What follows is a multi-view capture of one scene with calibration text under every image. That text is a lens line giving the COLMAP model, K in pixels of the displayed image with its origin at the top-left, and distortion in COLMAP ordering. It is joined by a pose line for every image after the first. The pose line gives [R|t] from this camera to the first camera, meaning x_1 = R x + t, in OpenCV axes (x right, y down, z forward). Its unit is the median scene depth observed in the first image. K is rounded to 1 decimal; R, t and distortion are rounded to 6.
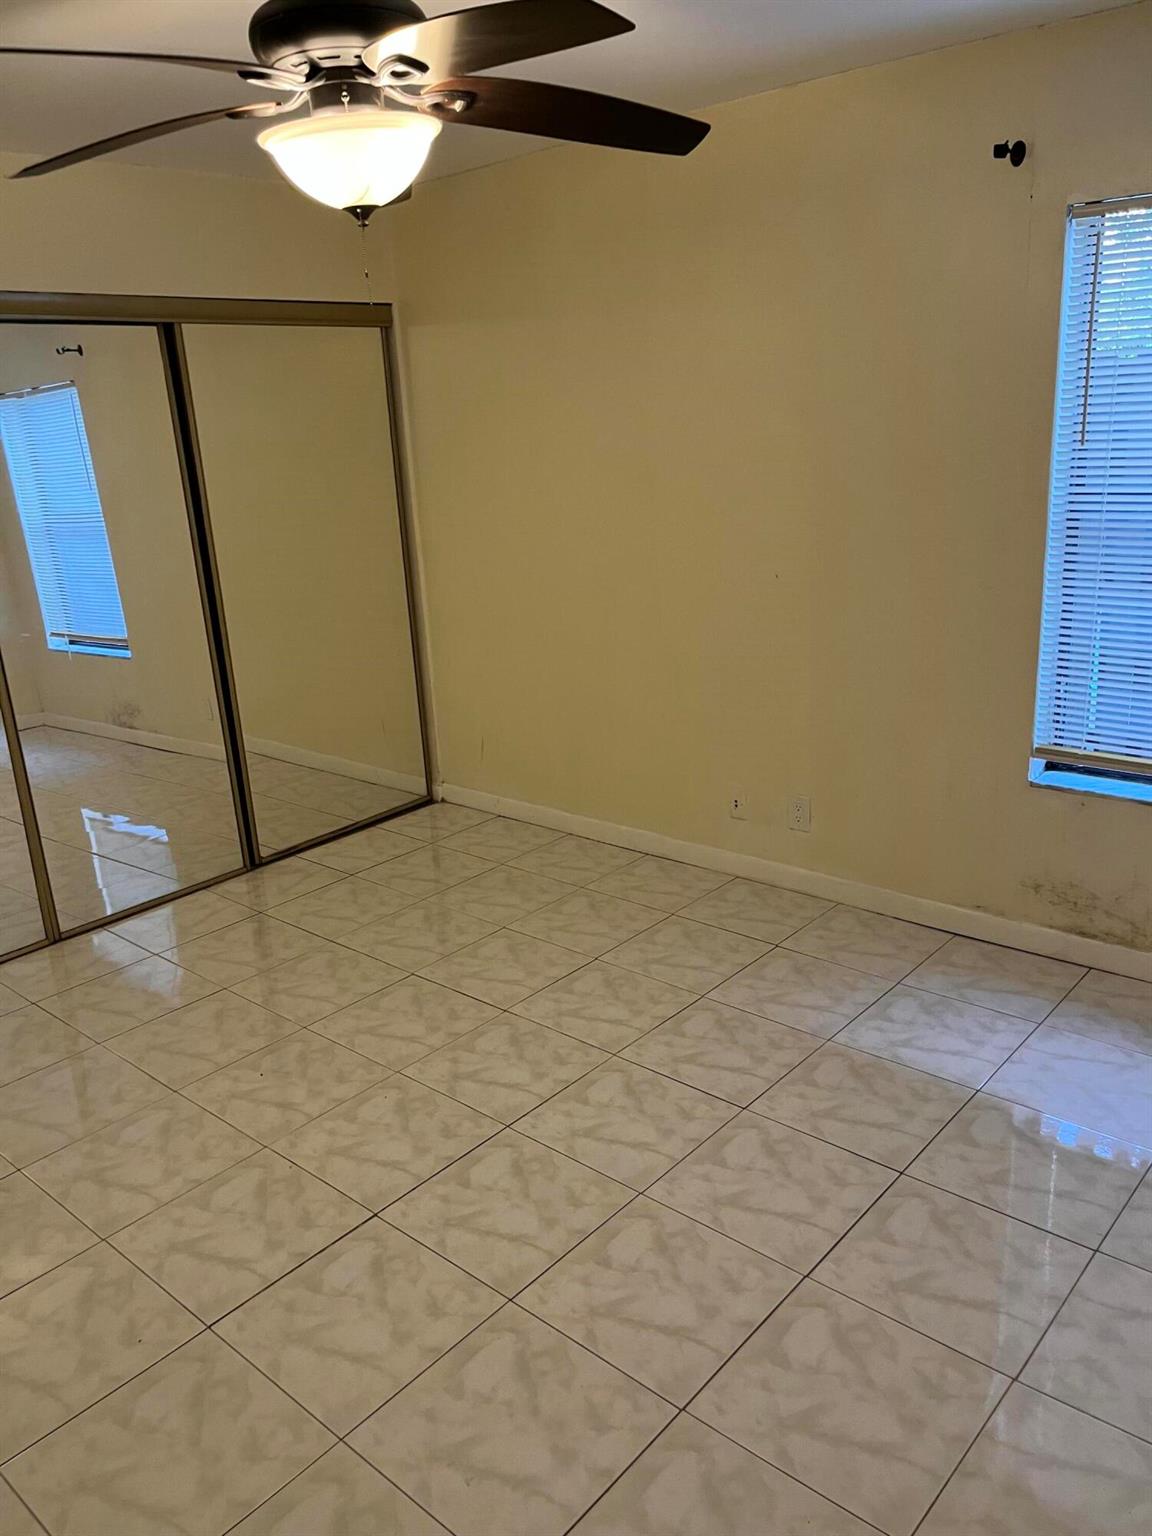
lens RADIAL K [[1159.3, 0, 596.4], [0, 1159.3, 774.8], [0, 0, 1]] dist [-0.012028, -0.005435]
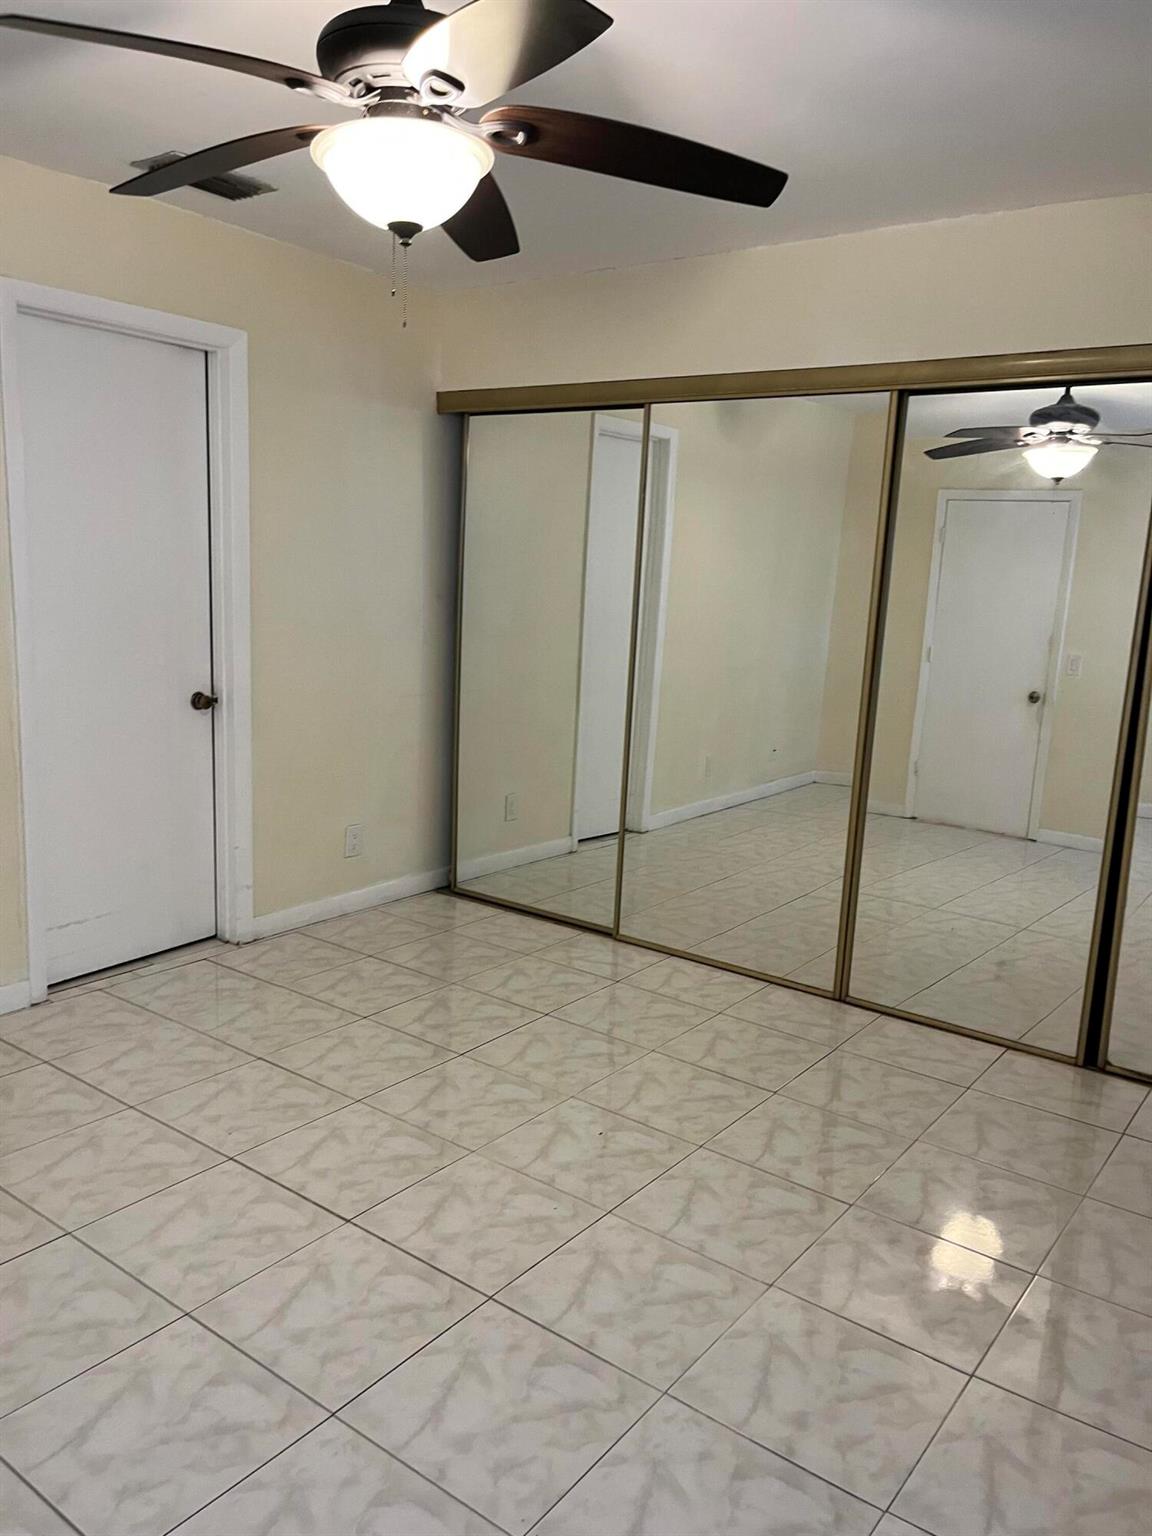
lens RADIAL K [[1159.3, 0, 596.4], [0, 1159.3, 774.8], [0, 0, 1]] dist [-0.012028, -0.005435]
pose [[0.077164, 0.237792, -0.968246, 0.655921], [-0.344813, 0.917579, 0.197869, -0.237760], [0.935494, 0.318595, 0.152798, 0.834804]]
